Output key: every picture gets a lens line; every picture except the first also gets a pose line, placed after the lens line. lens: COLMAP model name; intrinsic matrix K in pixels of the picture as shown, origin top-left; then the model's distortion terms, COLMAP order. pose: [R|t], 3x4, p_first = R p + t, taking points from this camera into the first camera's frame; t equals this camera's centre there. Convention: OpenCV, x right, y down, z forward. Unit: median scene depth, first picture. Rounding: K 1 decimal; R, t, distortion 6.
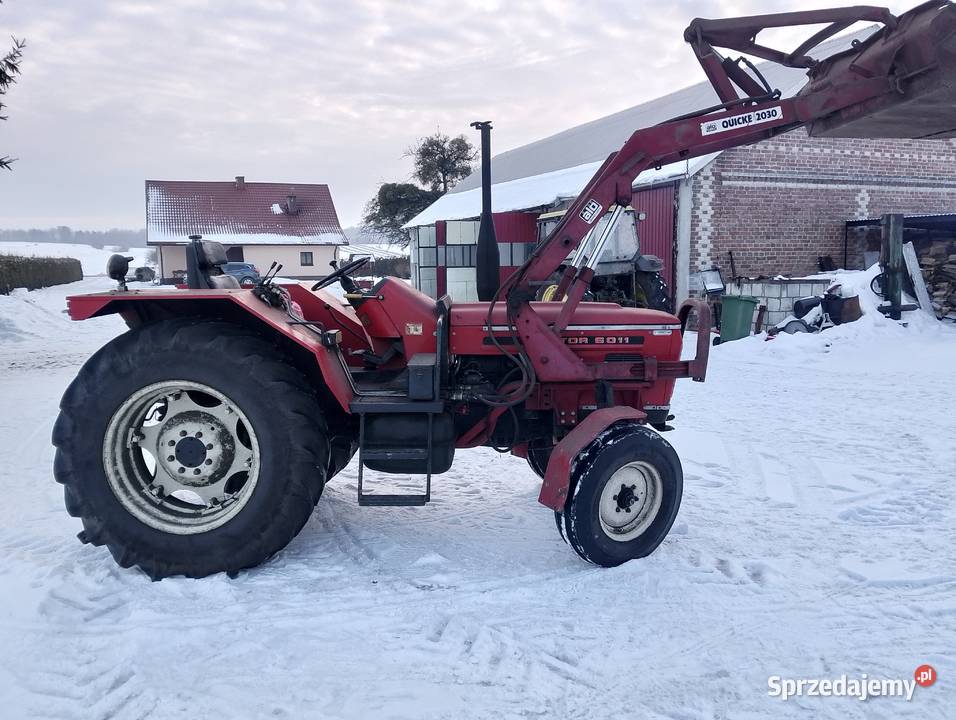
lens RADIAL K [[792.7, 0, 478.0], [0, 792.7, 360.0], [0, 0, 1]] dist [-0.015658, -0.008591]
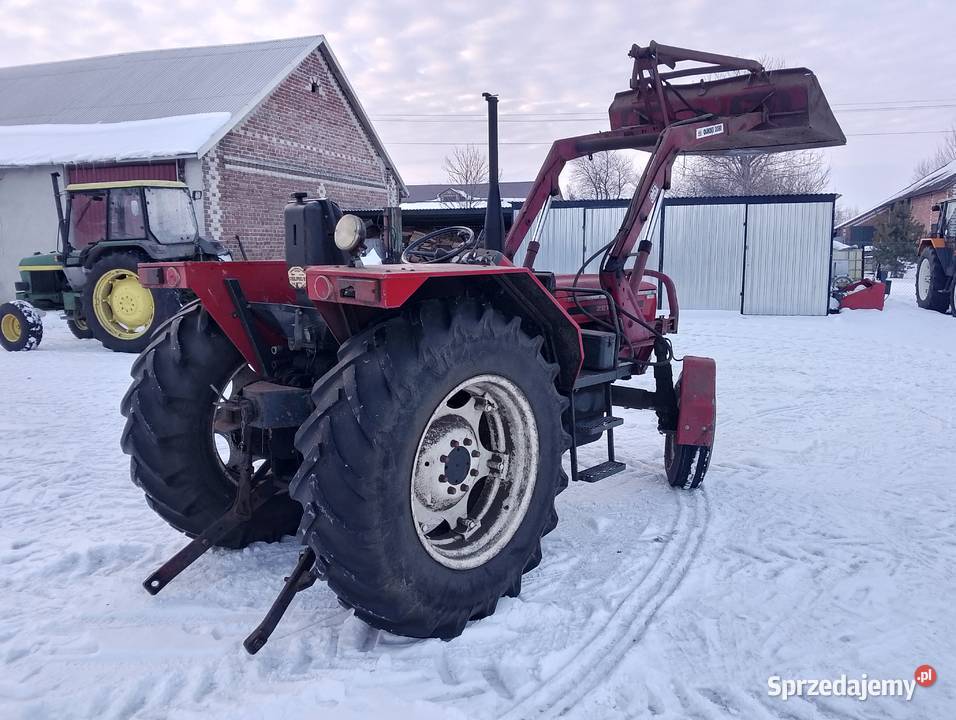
lens RADIAL K [[771.5, 0, 478.0], [0, 771.5, 360.0], [0, 0, 1]] dist [0.106376, -0.204462]
pose [[0.629009, -0.101684, 0.770719, -0.272172], [0.089805, 0.994276, 0.057886, -0.009617], [-0.772193, 0.032804, 0.634540, 0.139169]]
